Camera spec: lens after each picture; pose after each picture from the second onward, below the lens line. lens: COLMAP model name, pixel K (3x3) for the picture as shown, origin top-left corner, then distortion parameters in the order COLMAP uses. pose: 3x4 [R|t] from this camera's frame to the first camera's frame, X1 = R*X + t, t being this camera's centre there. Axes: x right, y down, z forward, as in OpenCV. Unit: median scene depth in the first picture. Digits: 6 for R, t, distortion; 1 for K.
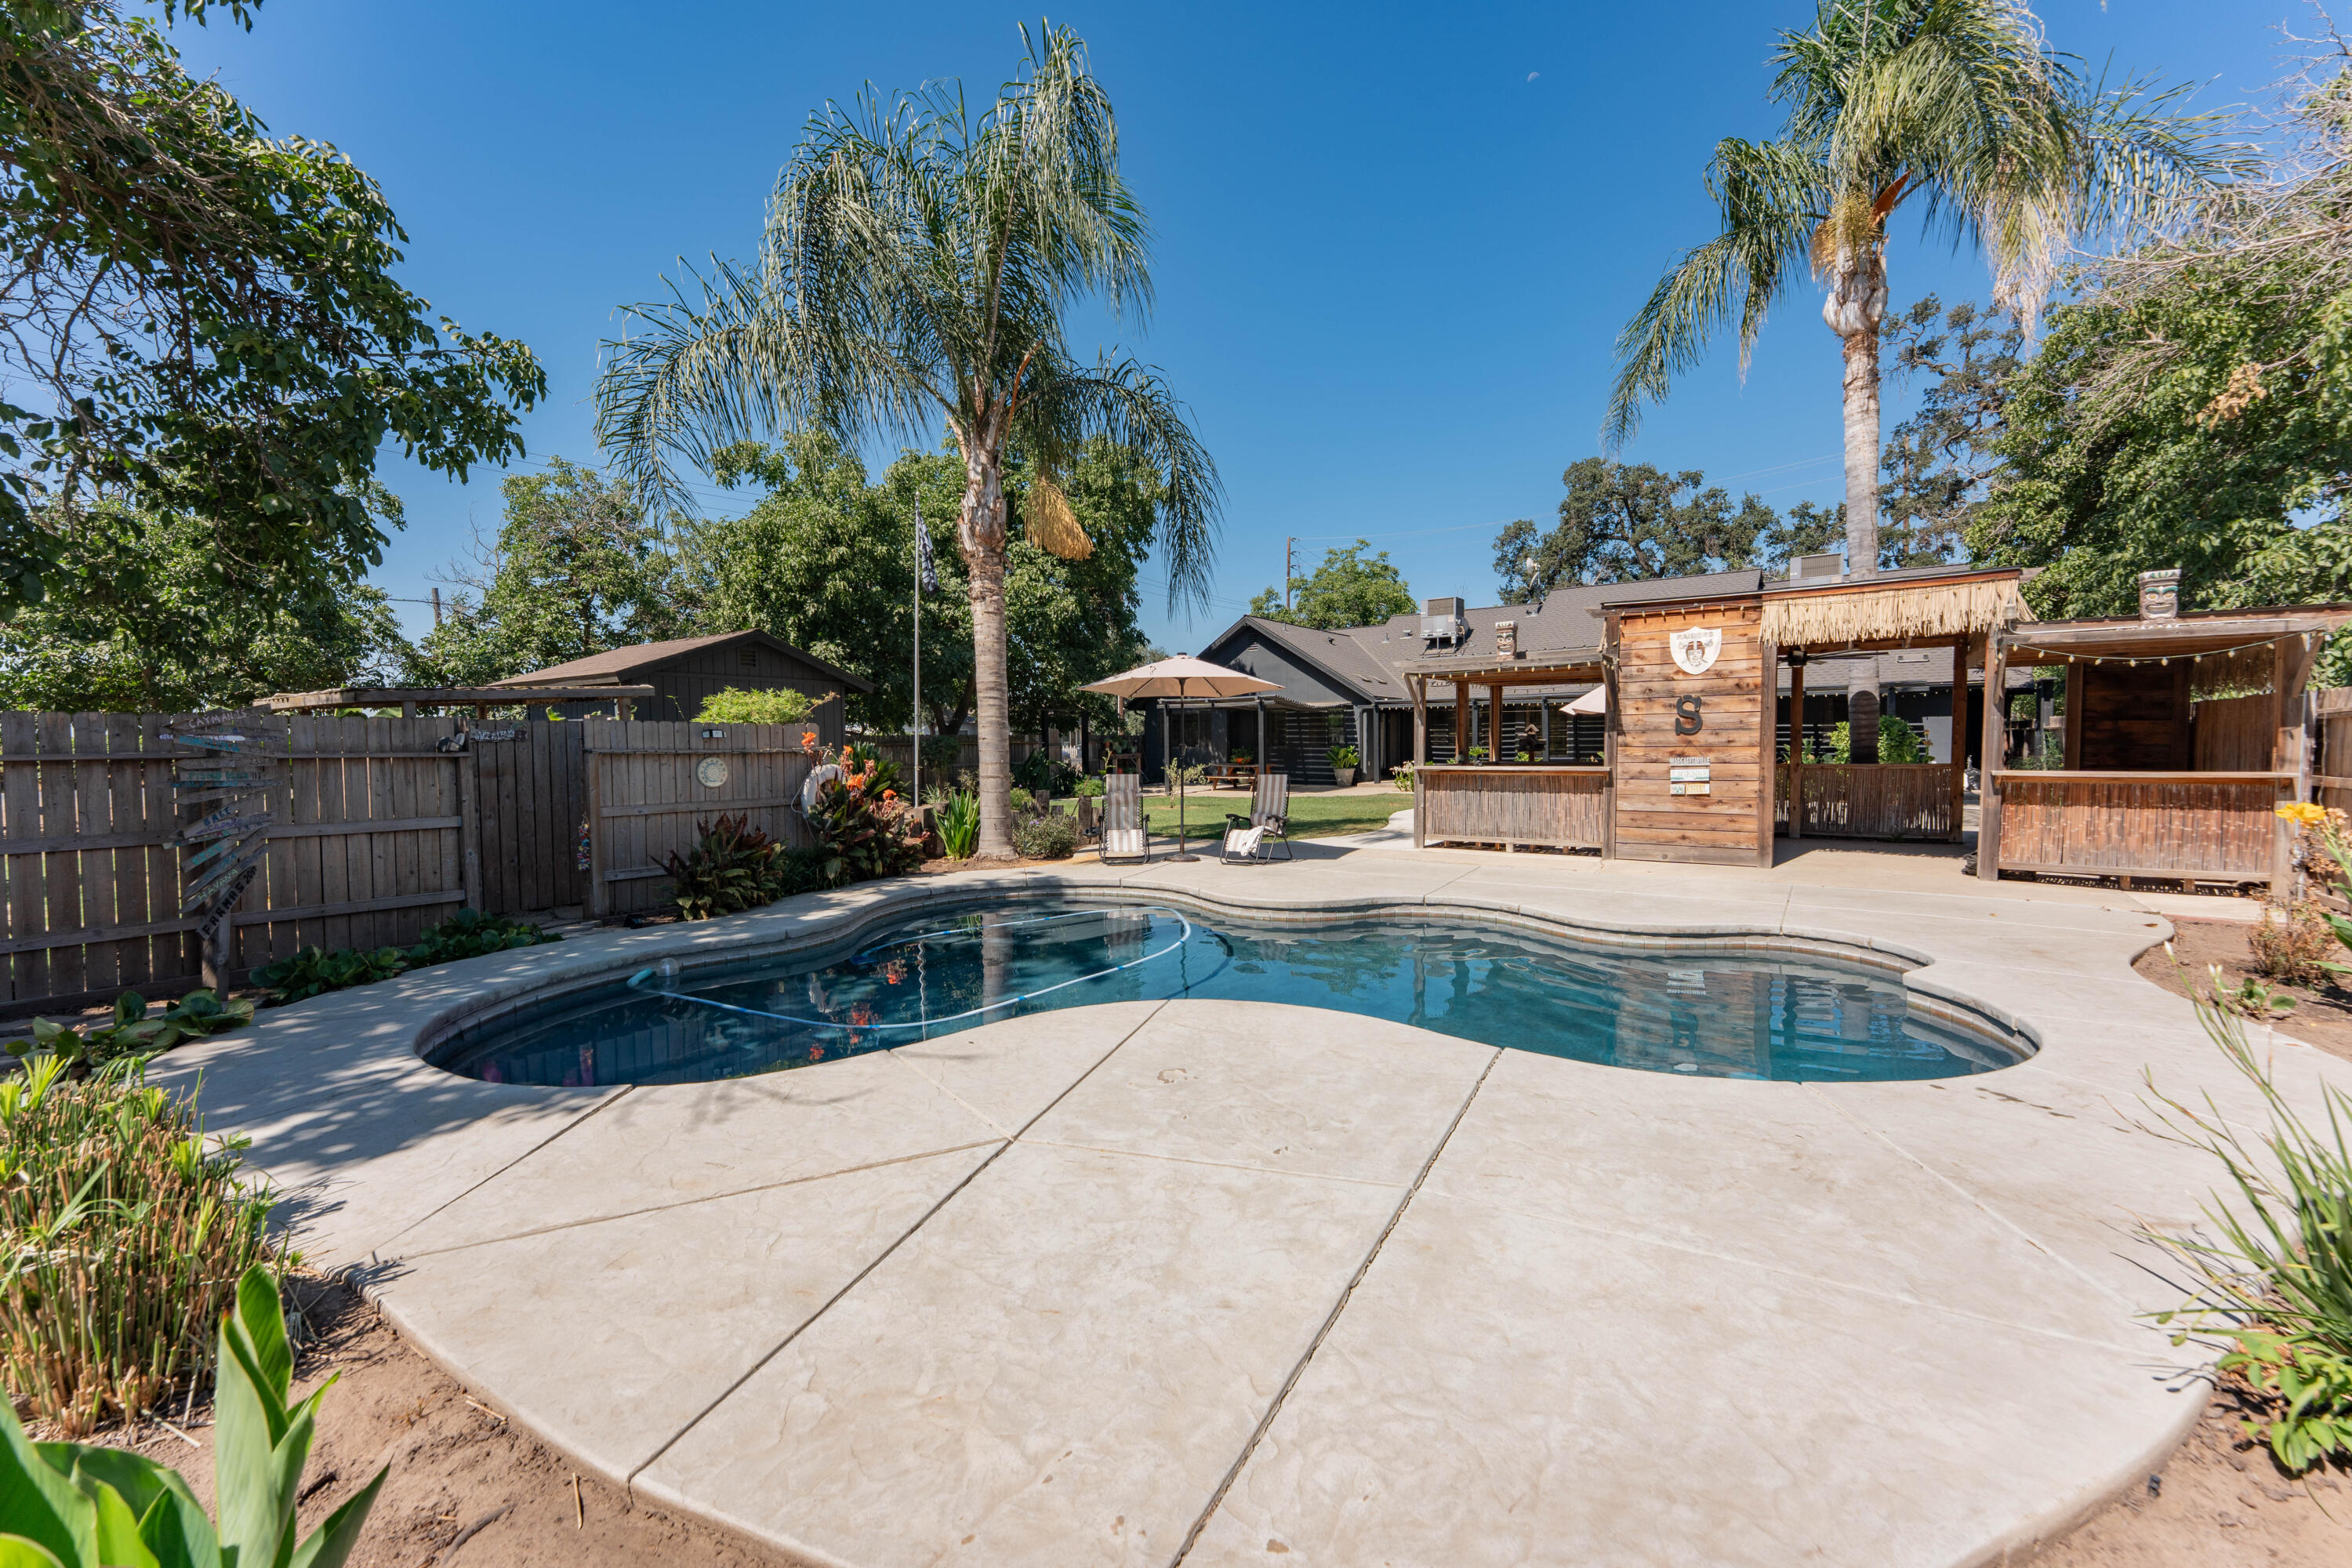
lens RADIAL K [[917.6, 0, 1176.0], [0, 917.6, 784.0], [0, 0, 1]] dist [0.001247, 0.000059]
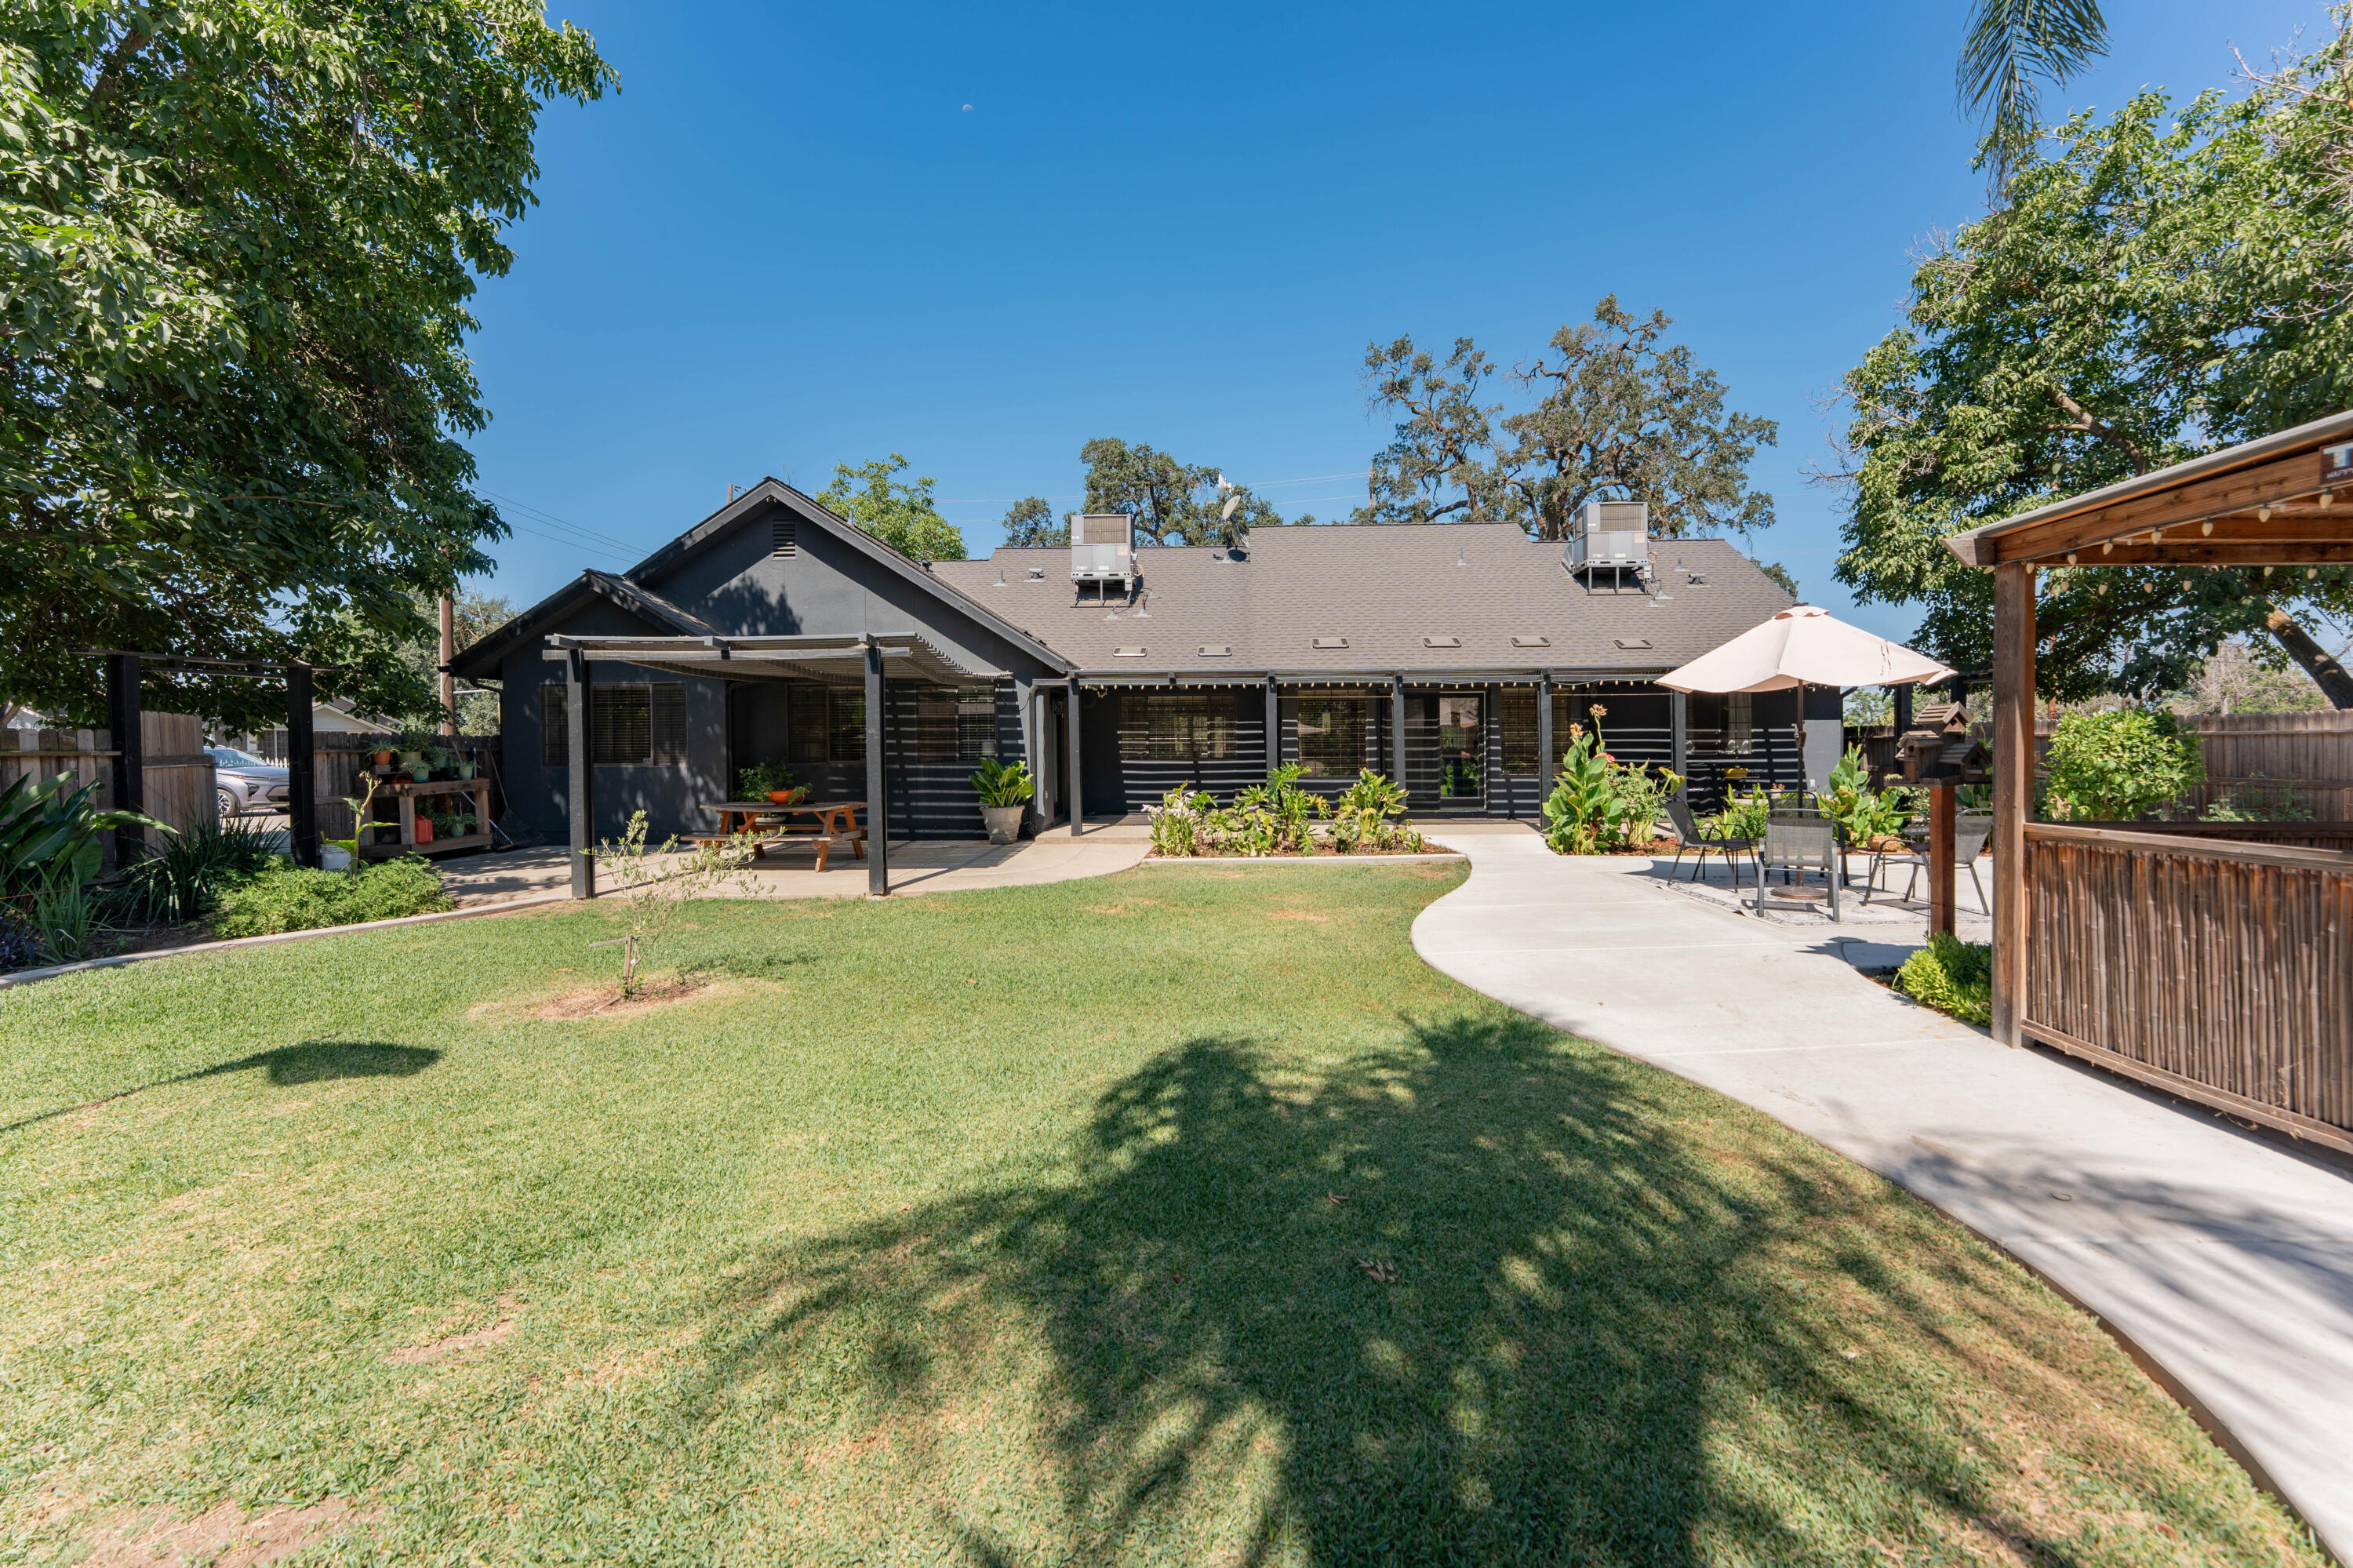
lens RADIAL K [[918.0, 0, 1176.5], [0, 918.0, 784.0], [0, 0, 1]] dist [0.001247, 0.000059]
pose [[0.830138, -0.016841, 0.557304, -0.011831], [0.020746, 0.999785, -0.000689, -0.023595], [-0.557172, 0.012134, 0.830308, 0.466797]]
